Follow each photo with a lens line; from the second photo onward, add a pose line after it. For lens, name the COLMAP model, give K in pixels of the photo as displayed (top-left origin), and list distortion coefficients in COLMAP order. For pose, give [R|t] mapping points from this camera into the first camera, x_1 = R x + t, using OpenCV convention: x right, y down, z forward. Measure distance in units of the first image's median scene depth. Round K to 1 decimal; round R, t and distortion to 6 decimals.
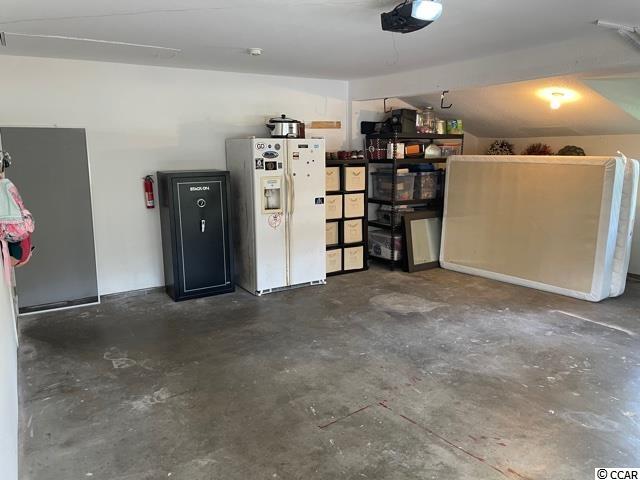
lens RADIAL K [[484.5, 0, 318.9], [0, 484.5, 235.1], [0, 0, 1]] dist [0.086488, -0.110898]
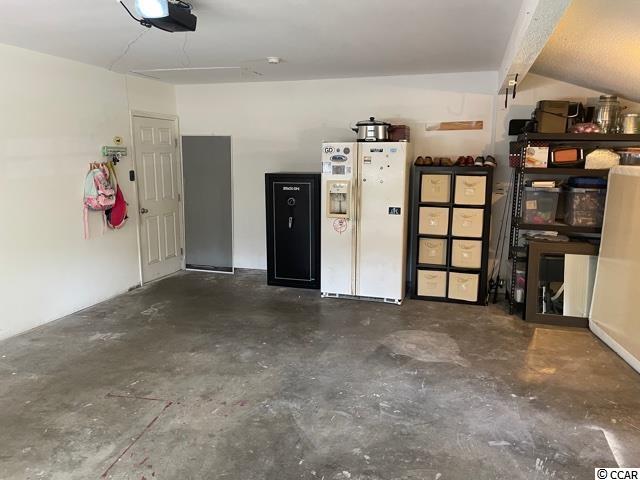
lens RADIAL K [[484.5, 0, 319.8], [0, 484.5, 235.4], [0, 0, 1]] dist [0.086488, -0.110898]
pose [[0.664582, 0.133888, -0.735123, 0.665859], [-0.142977, 0.988423, 0.050764, -0.059489], [0.733409, 0.071369, 0.676031, 0.335495]]
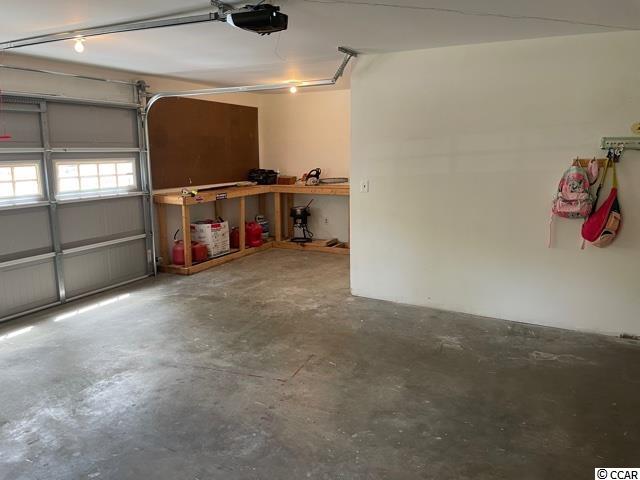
lens RADIAL K [[484.5, 0, 320.1], [0, 484.5, 236.8], [0, 0, 1]] dist [0.086488, -0.110898]
pose [[-0.853804, 0.106573, -0.509570, 0.373496], [-0.080926, 0.939753, 0.332137, -0.208233], [0.514267, 0.324818, -0.793740, 1.163600]]
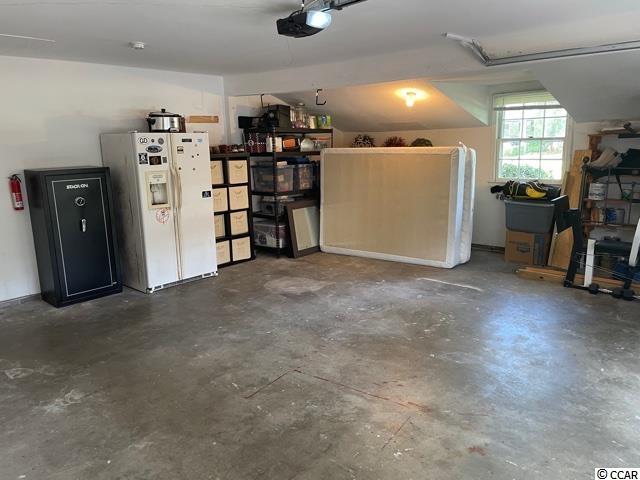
lens RADIAL K [[484.5, 0, 320.0], [0, 484.5, 234.7], [0, 0, 1]] dist [0.086488, -0.110898]
pose [[0.958119, -0.067027, 0.278415, -0.070030], [0.064663, 0.997751, 0.017680, 0.013074], [-0.278973, 0.001064, 0.960298, -0.053736]]
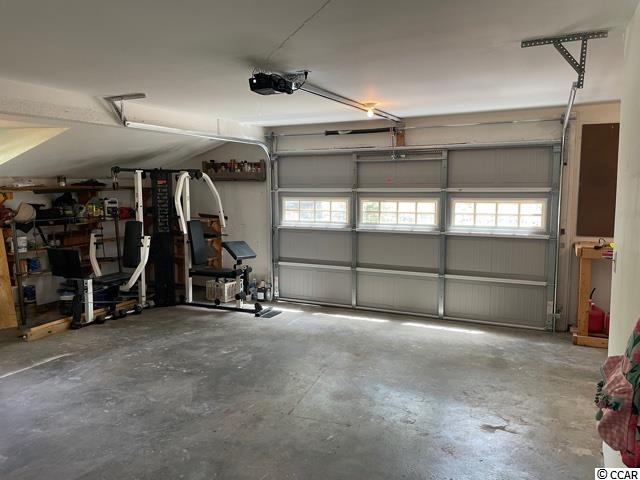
lens RADIAL K [[484.5, 0, 319.0], [0, 484.5, 236.6], [0, 0, 1]] dist [0.086488, -0.110898]
pose [[-0.547999, -0.077309, 0.832899, -0.531008], [0.159351, 0.967837, 0.194678, -0.167868], [-0.821160, 0.239407, -0.518054, 0.927031]]
